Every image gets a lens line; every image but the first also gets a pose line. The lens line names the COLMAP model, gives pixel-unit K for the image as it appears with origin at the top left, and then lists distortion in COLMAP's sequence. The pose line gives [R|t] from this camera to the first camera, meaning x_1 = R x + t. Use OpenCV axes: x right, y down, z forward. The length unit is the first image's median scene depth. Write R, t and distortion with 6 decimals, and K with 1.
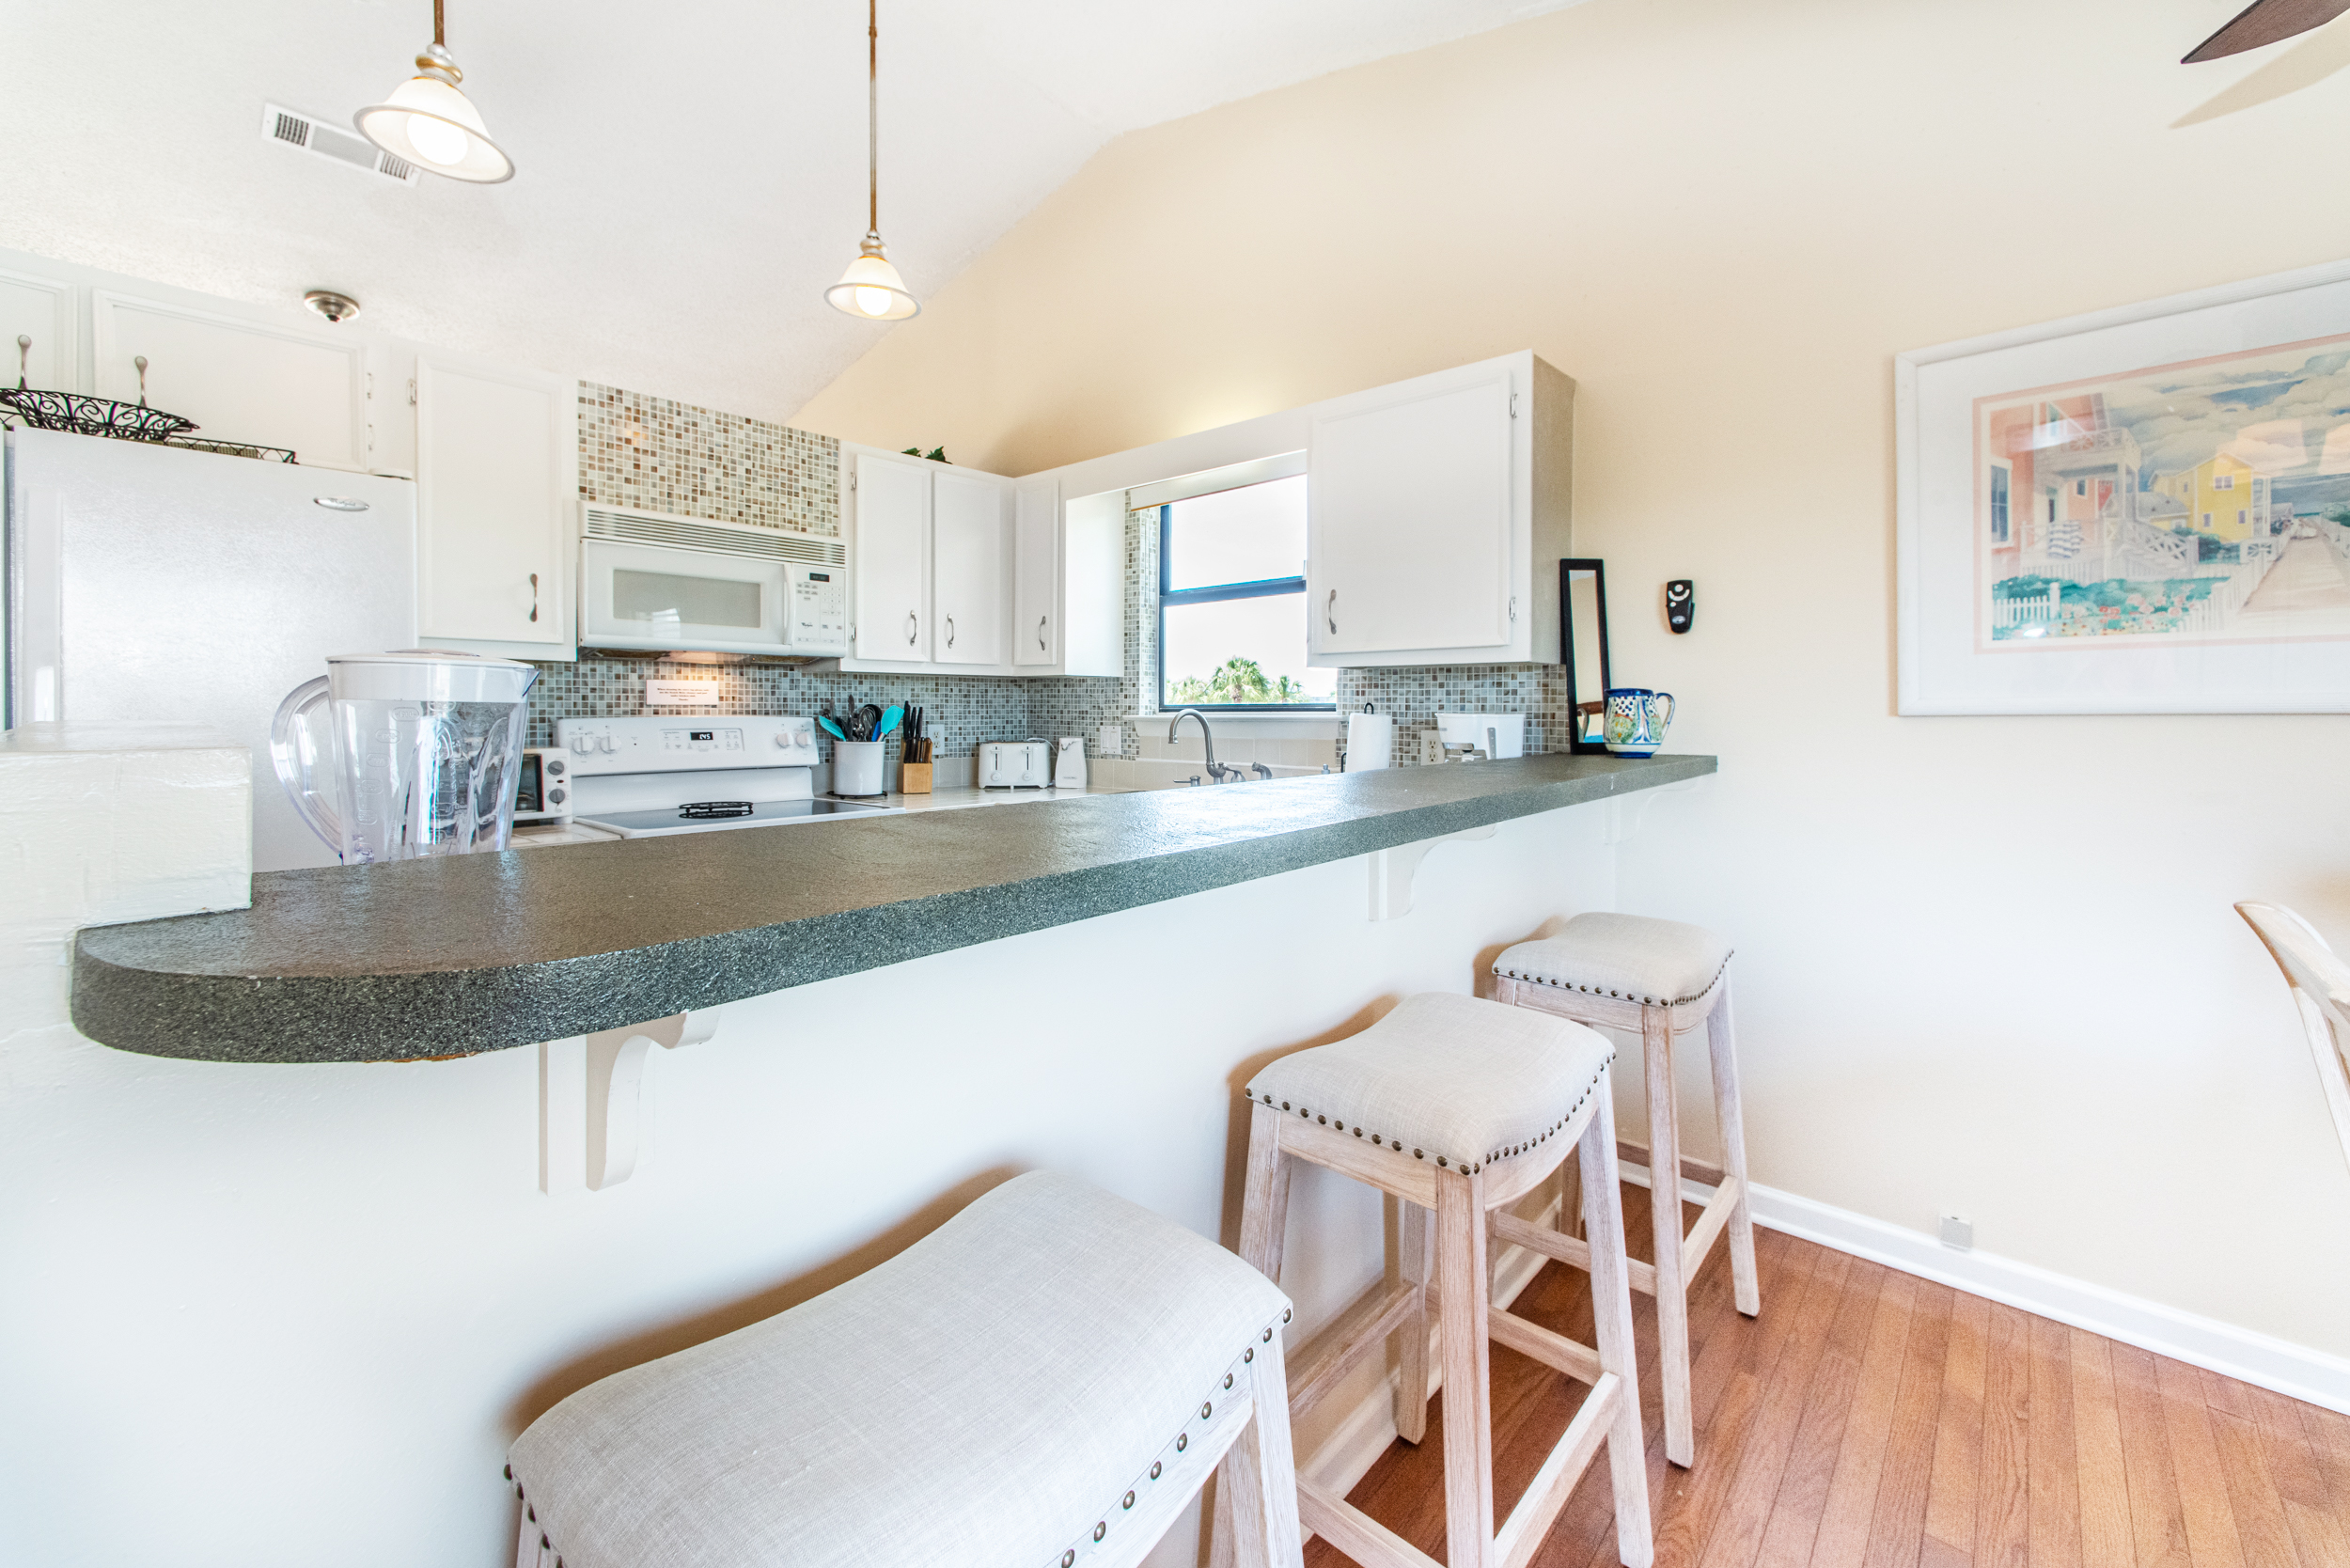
lens RADIAL K [[962.9, 0, 1180.7], [0, 962.9, 703.6], [0, 0, 1]] dist [0.002199, 0.000670]
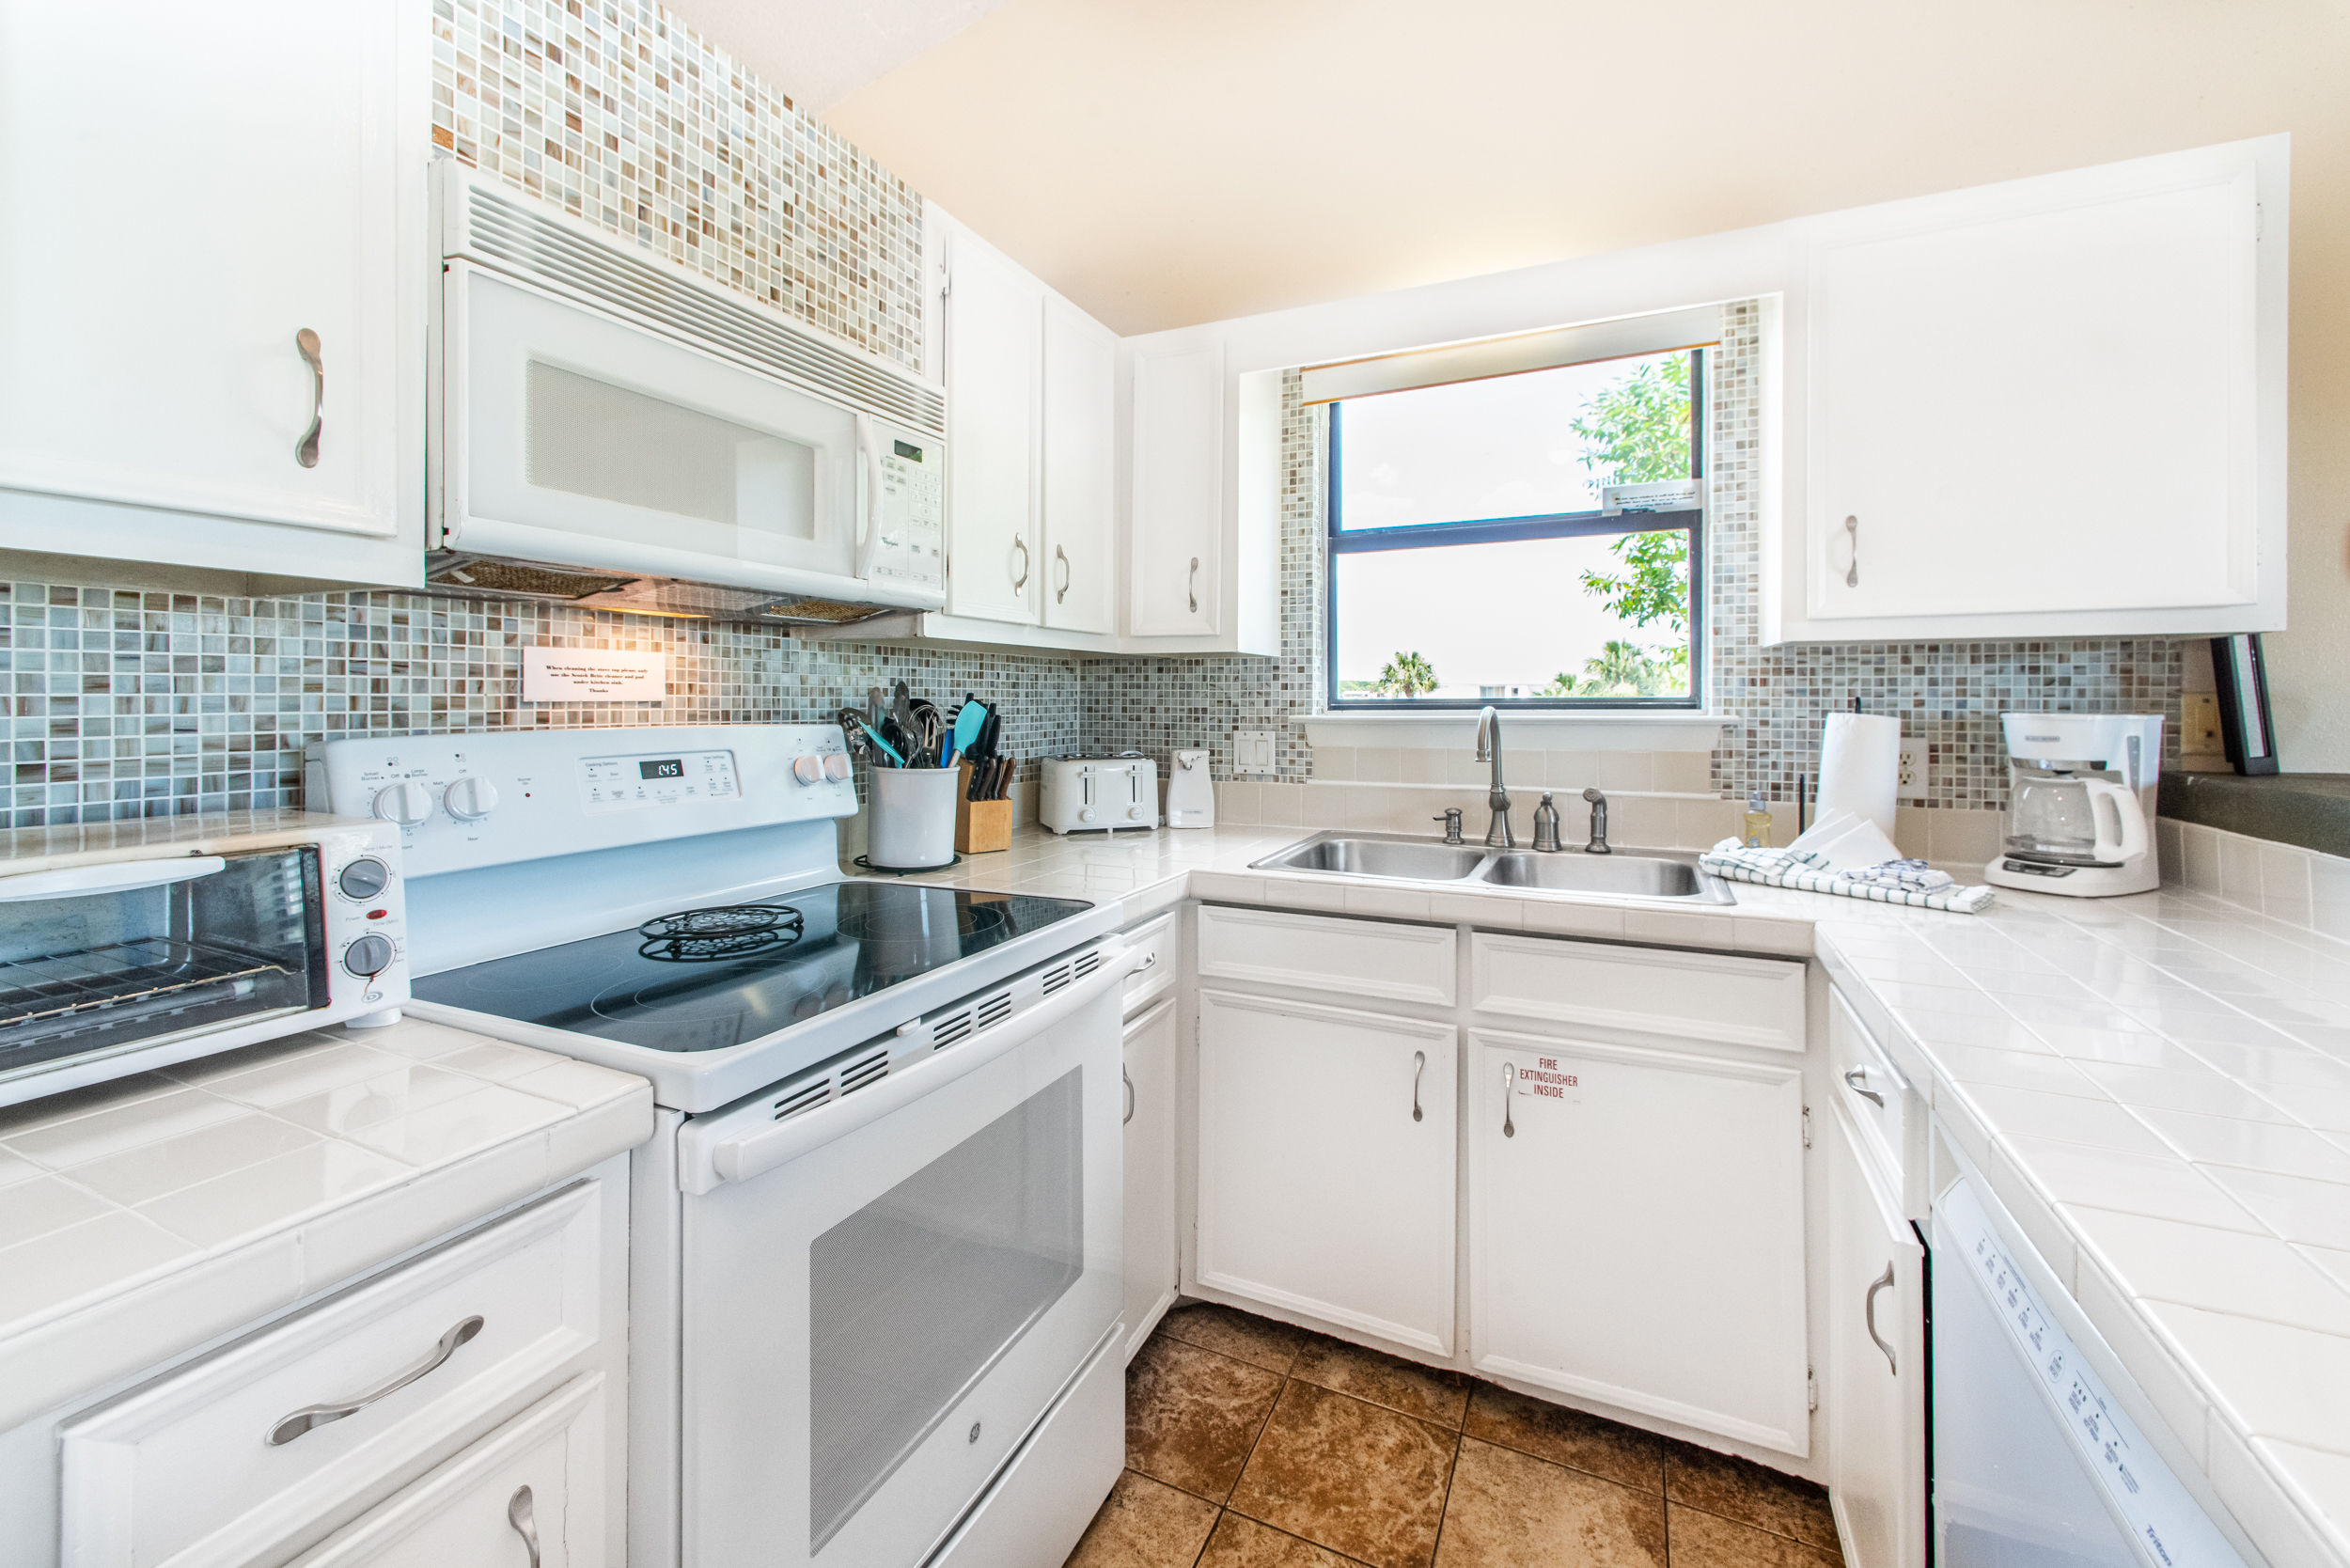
lens RADIAL K [[965.8, 0, 1187.8], [0, 965.8, 689.9], [0, 0, 1]] dist [0.001273, 0.000046]
pose [[0.951670, 0.001465, 0.307119, -0.395375], [0.000117, 0.999987, -0.005132, -0.002051], [-0.307123, 0.004920, 0.951657, 0.474156]]
